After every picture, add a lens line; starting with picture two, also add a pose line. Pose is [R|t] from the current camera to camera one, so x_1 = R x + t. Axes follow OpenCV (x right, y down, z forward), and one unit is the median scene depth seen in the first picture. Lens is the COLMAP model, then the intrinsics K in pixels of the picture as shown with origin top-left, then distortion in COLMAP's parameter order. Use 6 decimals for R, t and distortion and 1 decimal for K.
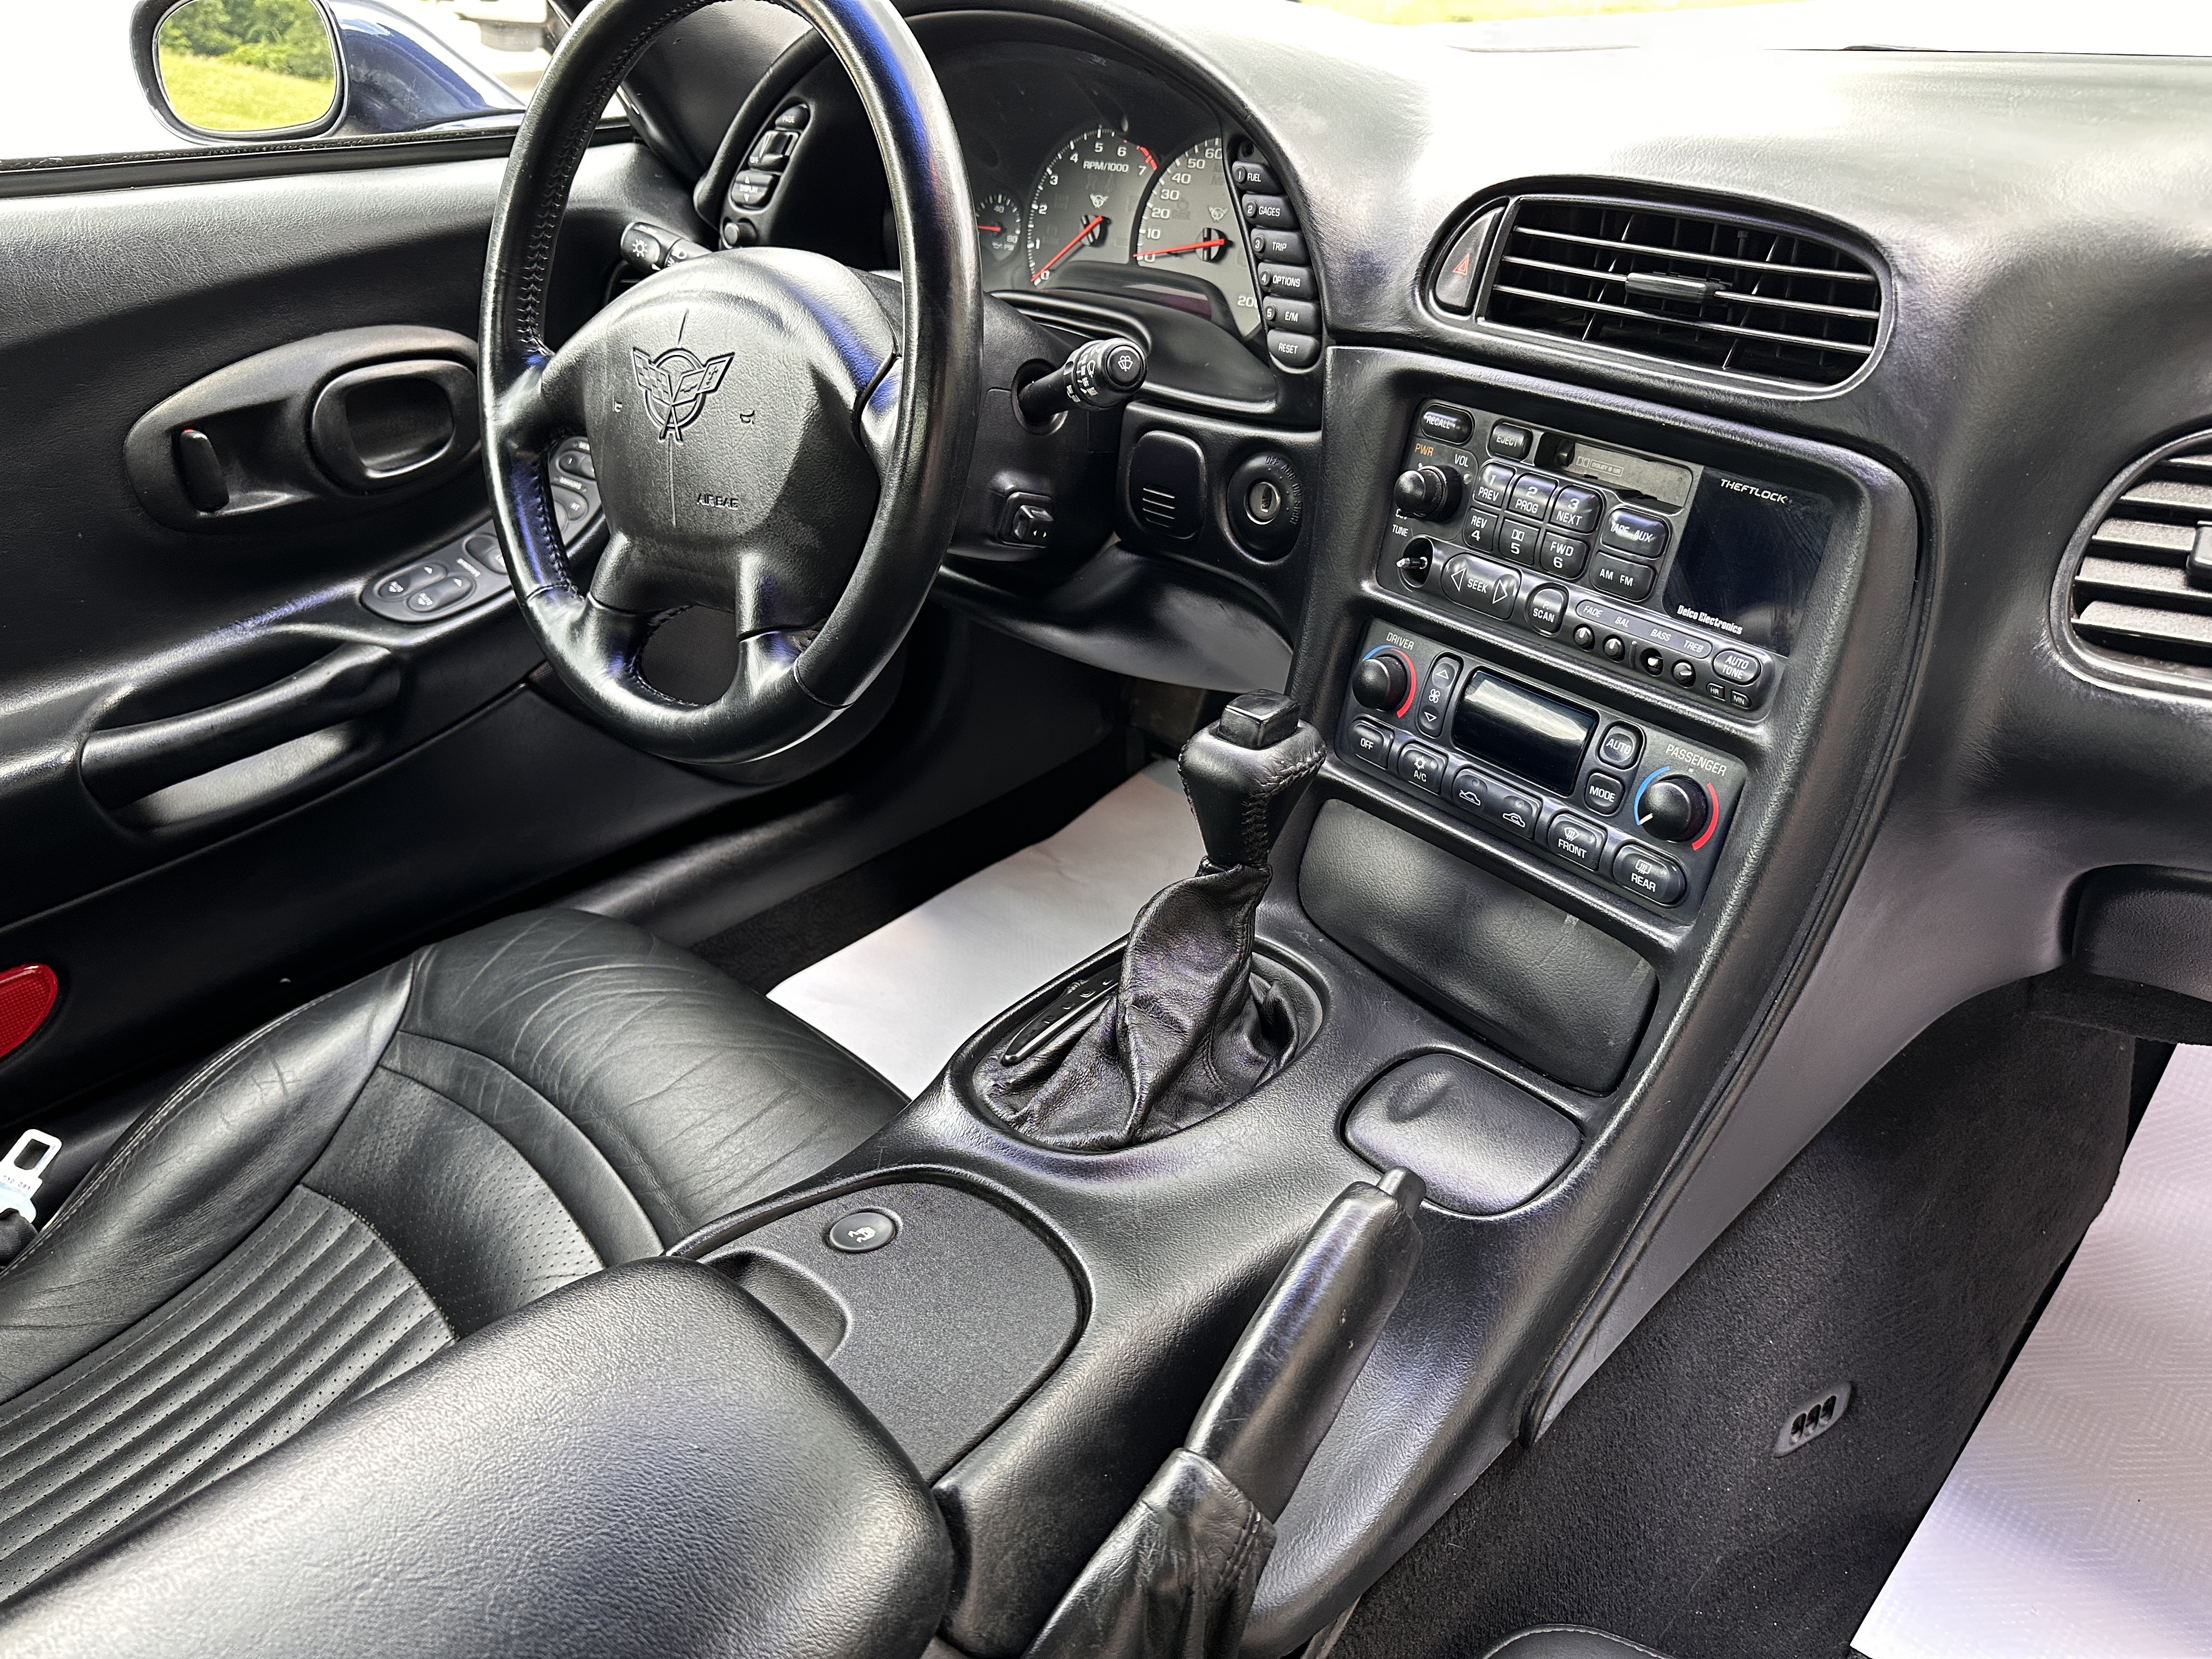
lens RADIAL K [[1562.7, 0, 1092.2], [0, 1562.7, 822.2], [0, 0, 1]] dist [0.067528, -0.084083]
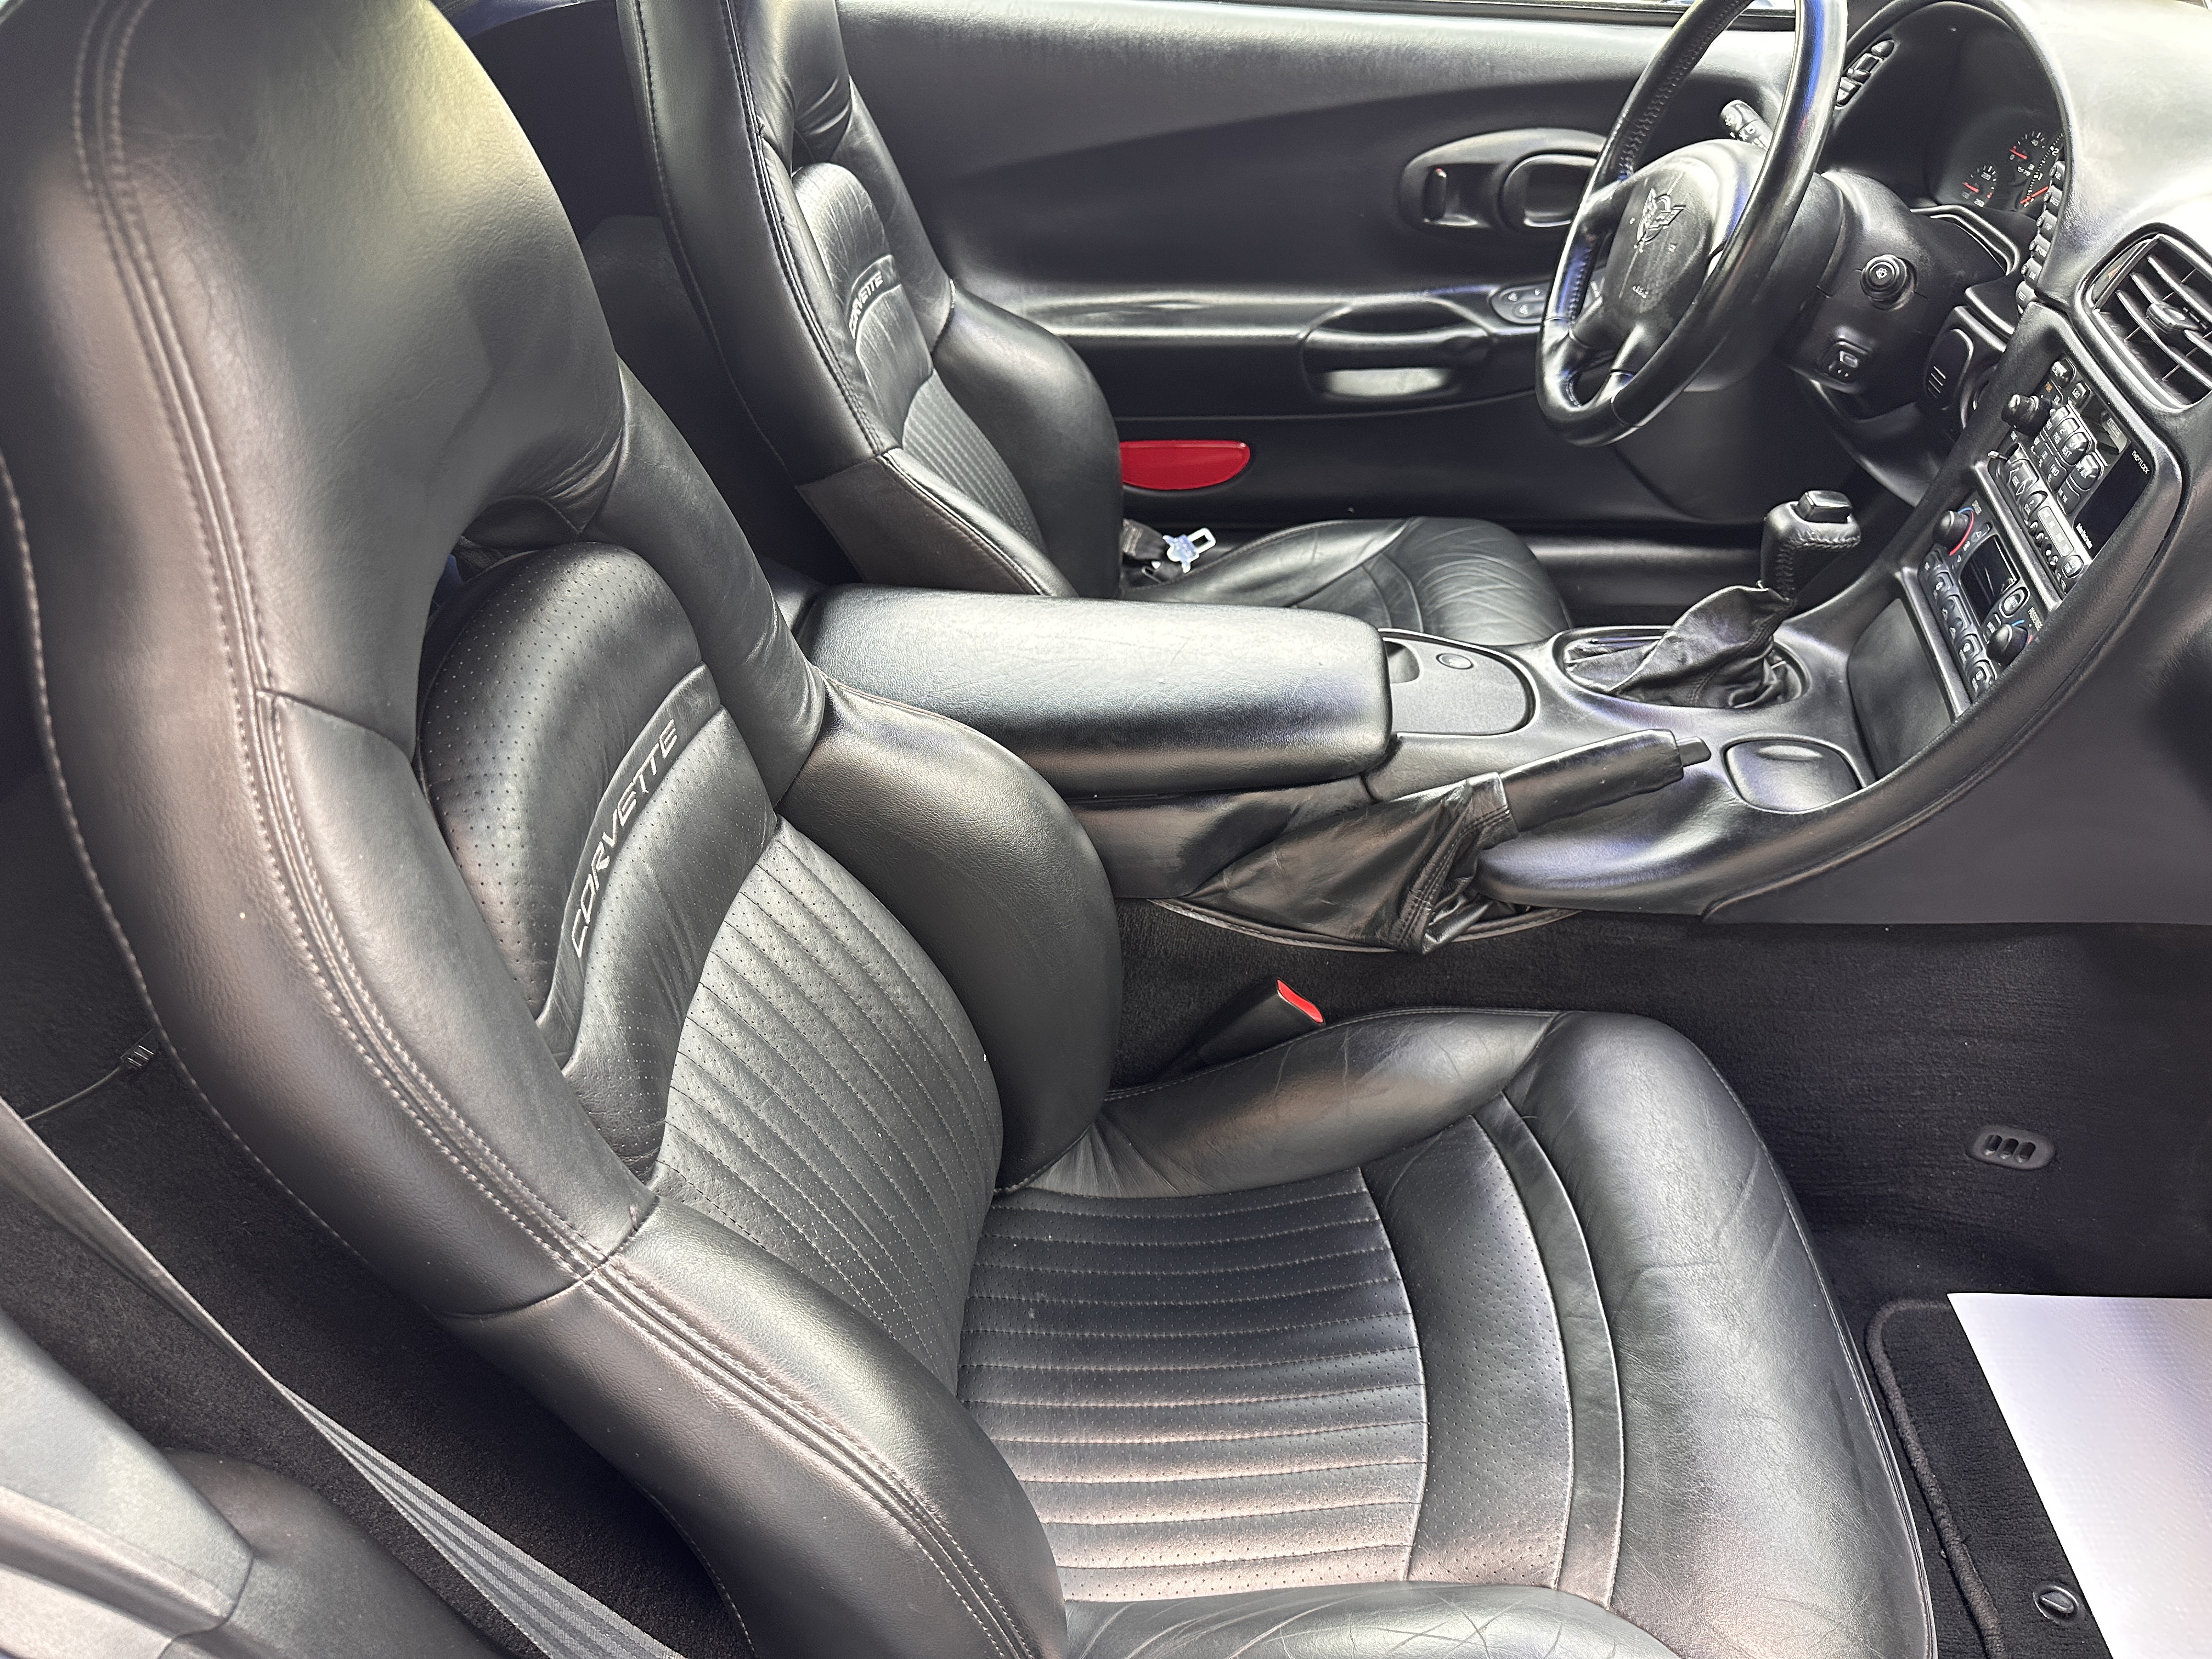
lens RADIAL K [[1573.0, 0, 1066.7], [0, 1573.0, 803.1], [0, 0, 1]] dist [0.065996, -0.094399]
pose [[0.650623, 0.470975, -0.595711, 0.491262], [-0.388050, 0.880492, 0.272306, 0.040334], [0.652768, 0.053997, 0.755631, -0.498179]]
